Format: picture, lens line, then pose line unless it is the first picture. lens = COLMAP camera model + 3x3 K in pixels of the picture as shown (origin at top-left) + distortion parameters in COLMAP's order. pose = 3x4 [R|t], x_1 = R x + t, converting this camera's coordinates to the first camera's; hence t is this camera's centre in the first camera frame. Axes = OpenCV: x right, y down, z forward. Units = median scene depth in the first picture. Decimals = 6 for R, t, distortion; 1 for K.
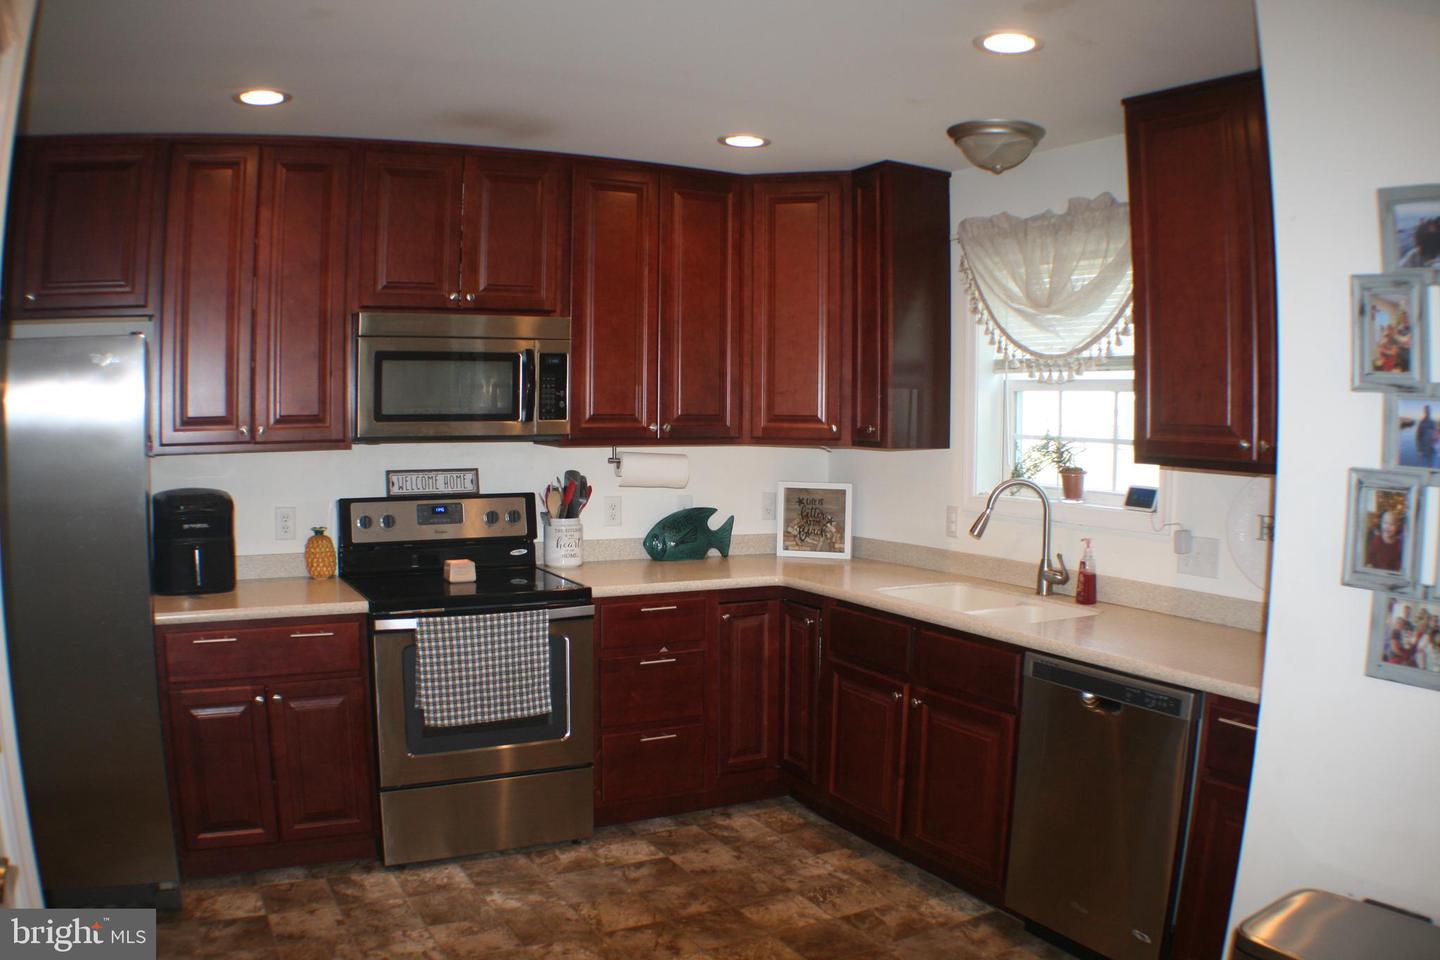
lens RADIAL K [[1104.2, 0, 717.0], [0, 1104.2, 544.9], [0, 0, 1]] dist [-0.309117, 0.085731]
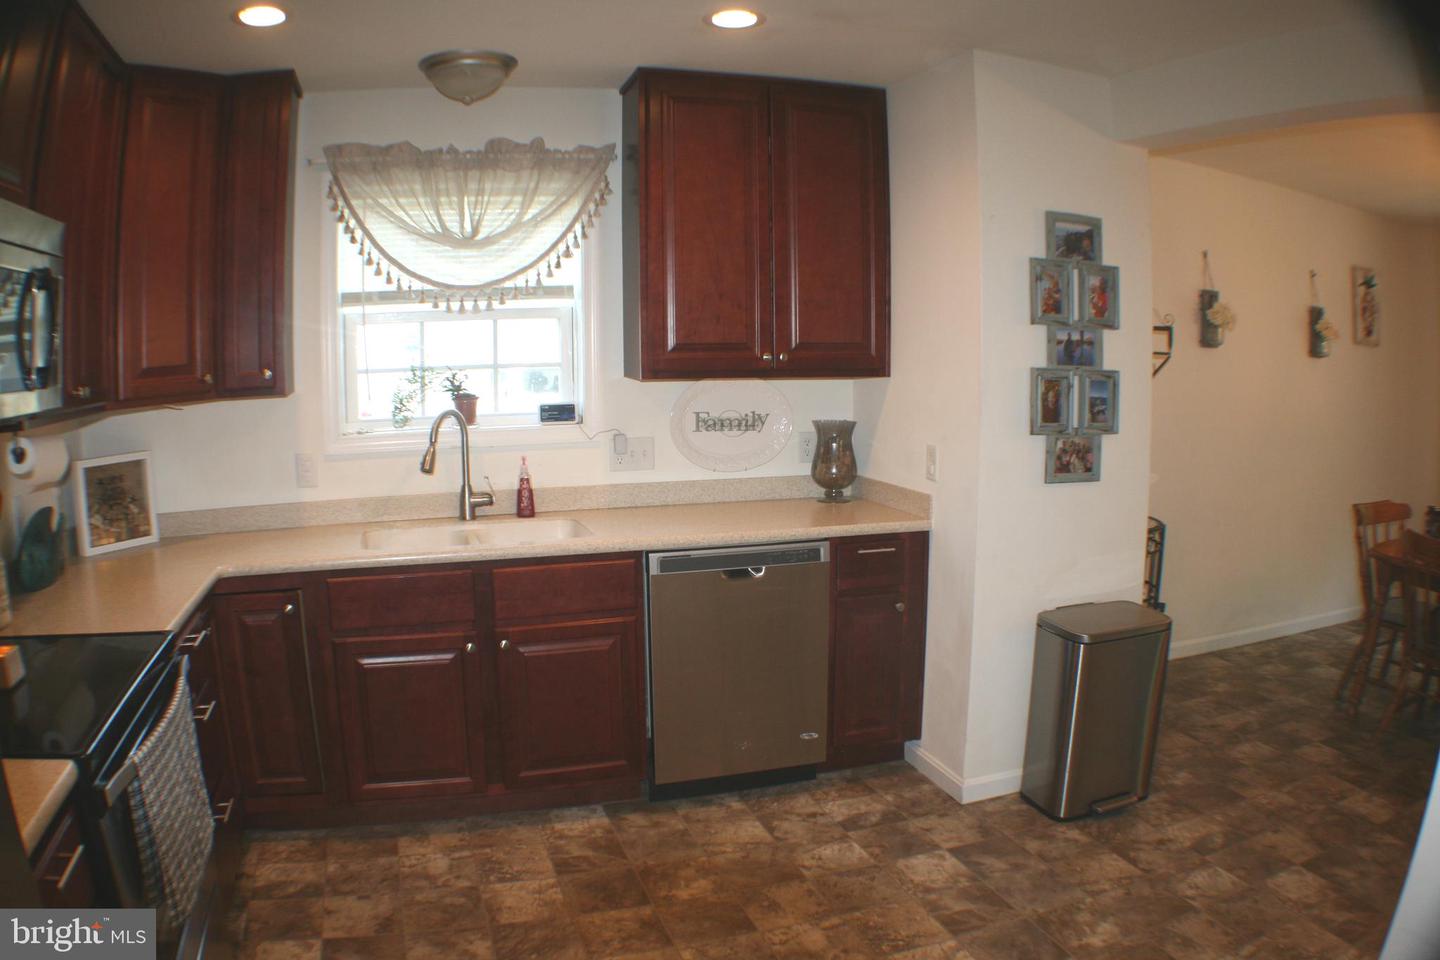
lens RADIAL K [[1005.6, 0, 716.1], [0, 1005.6, 526.4], [0, 0, 1]] dist [-0.298131, 0.003703]
pose [[0.201648, -0.180646, 0.962655, -0.557233], [0.121688, 0.979850, 0.158383, -0.068024], [-0.971869, 0.085206, 0.219567, 0.565954]]
